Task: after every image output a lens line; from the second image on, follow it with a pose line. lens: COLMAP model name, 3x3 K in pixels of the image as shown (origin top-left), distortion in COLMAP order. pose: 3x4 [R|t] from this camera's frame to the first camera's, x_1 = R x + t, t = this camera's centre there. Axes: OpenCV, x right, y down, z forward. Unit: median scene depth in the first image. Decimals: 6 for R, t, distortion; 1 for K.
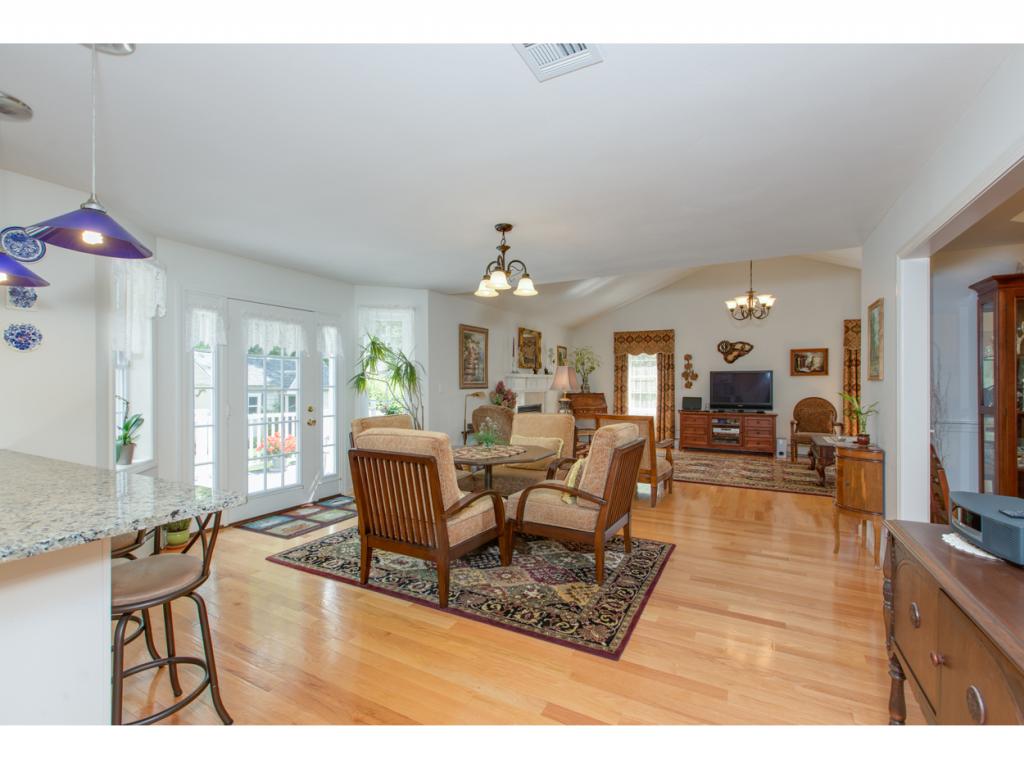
lens RADIAL K [[464.3, 0, 521.2], [0, 464.3, 386.6], [0, 0, 1]] dist [0.002453, 0.000054]
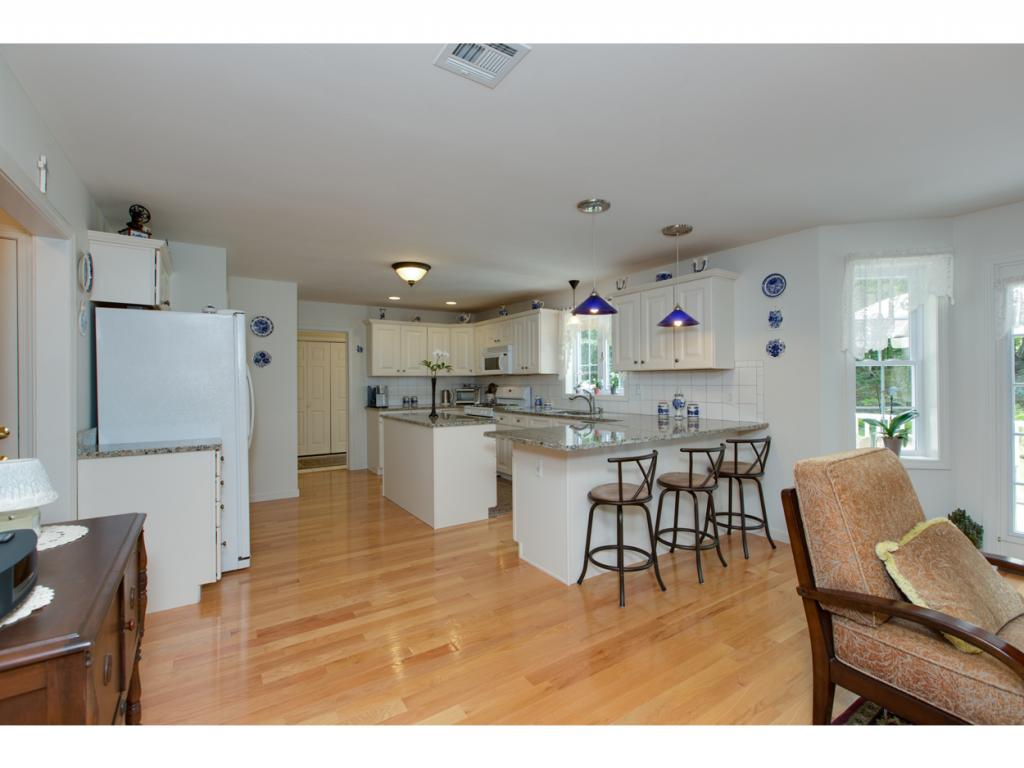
lens RADIAL K [[464.3, 0, 514.2], [0, 464.3, 377.7], [0, 0, 1]] dist [0.002453, 0.000054]
pose [[-0.462652, 0.001280, -0.886539, 0.519583], [0.002160, 0.999998, 0.000317, -0.013734], [0.886538, -0.001768, -0.462653, 0.803759]]
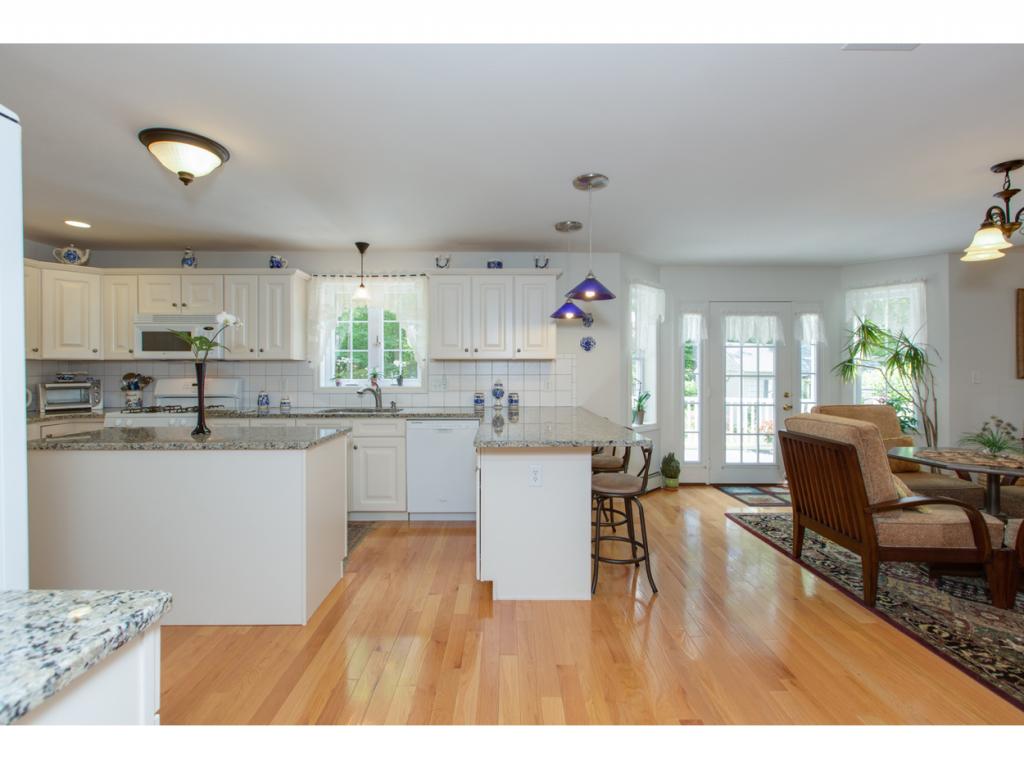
lens RADIAL K [[464.3, 0, 513.1], [0, 464.3, 369.2], [0, 0, 1]] dist [0.002453, 0.000054]
pose [[0.490941, -0.000393, -0.871193, 0.285366], [-0.007798, 0.999958, -0.004845, 0.000346], [0.871158, 0.009172, 0.490917, -0.101232]]
